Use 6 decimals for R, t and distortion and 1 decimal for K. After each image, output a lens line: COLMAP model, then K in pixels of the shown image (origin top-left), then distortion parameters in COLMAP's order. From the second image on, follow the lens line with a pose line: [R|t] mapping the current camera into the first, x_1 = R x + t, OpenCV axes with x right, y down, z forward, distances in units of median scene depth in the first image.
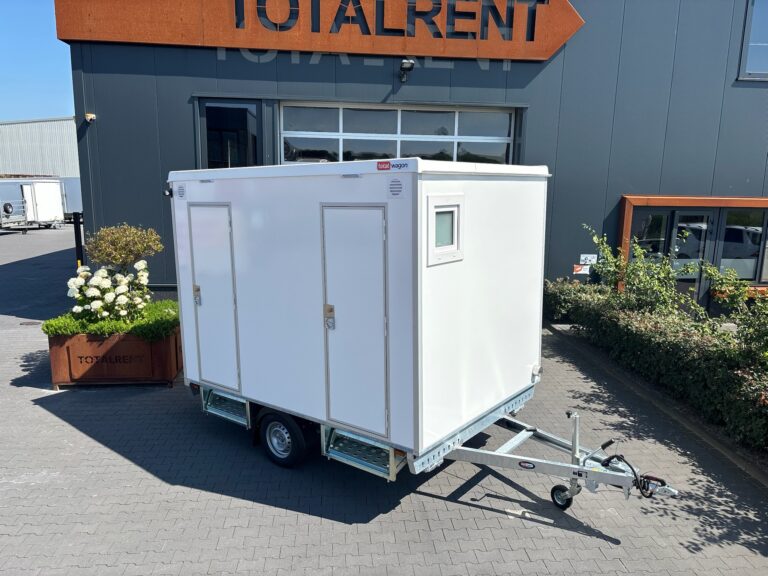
lens RADIAL K [[577.4, 0, 384.6], [0, 577.4, 286.4], [0, 0, 1]] dist [0.003824, 0.022118]
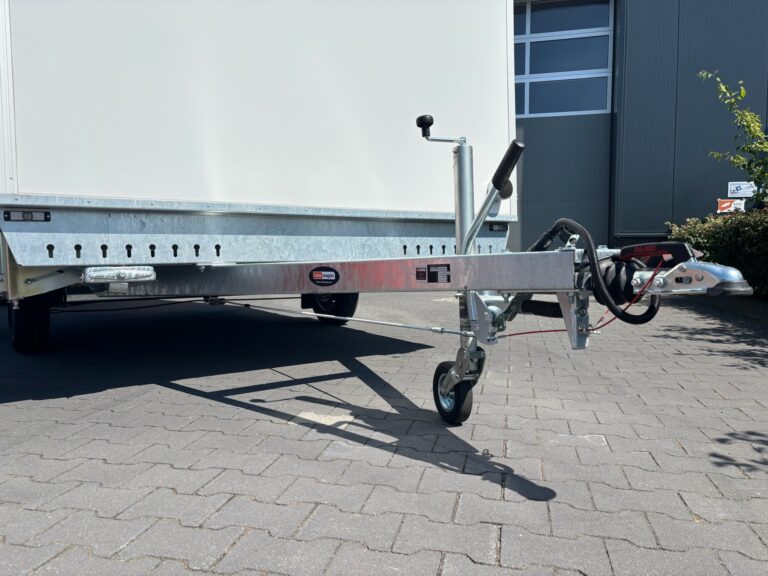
lens RADIAL K [[577.4, 0, 383.9], [0, 577.4, 289.3], [0, 0, 1]] dist [0.003824, 0.022118]
pose [[0.951702, -0.006828, -0.306947, 0.262048], [-0.031848, 0.992164, -0.120818, 0.237631], [0.305366, 0.124759, 0.944027, 0.434044]]
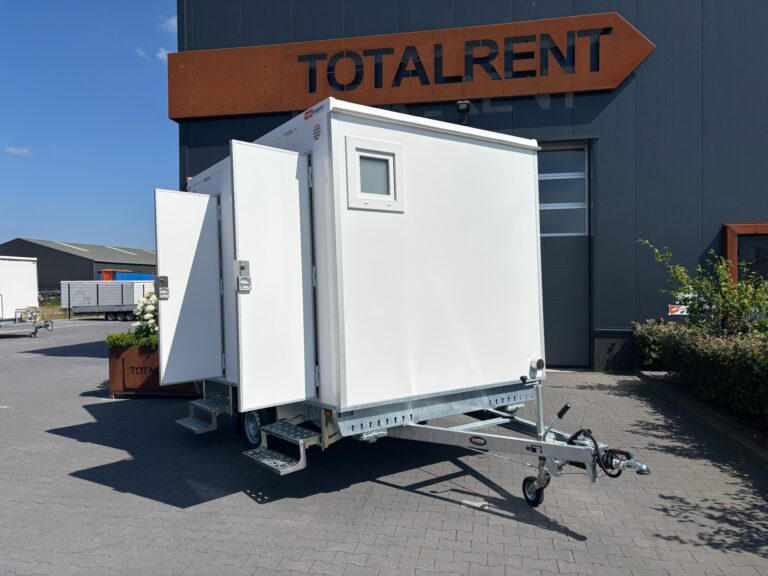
lens RADIAL K [[577.4, 0, 380.1], [0, 577.4, 286.0], [0, 0, 1]] dist [0.003824, 0.022118]
pose [[0.961468, -0.028312, -0.273455, 0.228381], [-0.022312, 0.983365, -0.180263, 0.158035], [0.274010, 0.179418, 0.944843, 0.071095]]
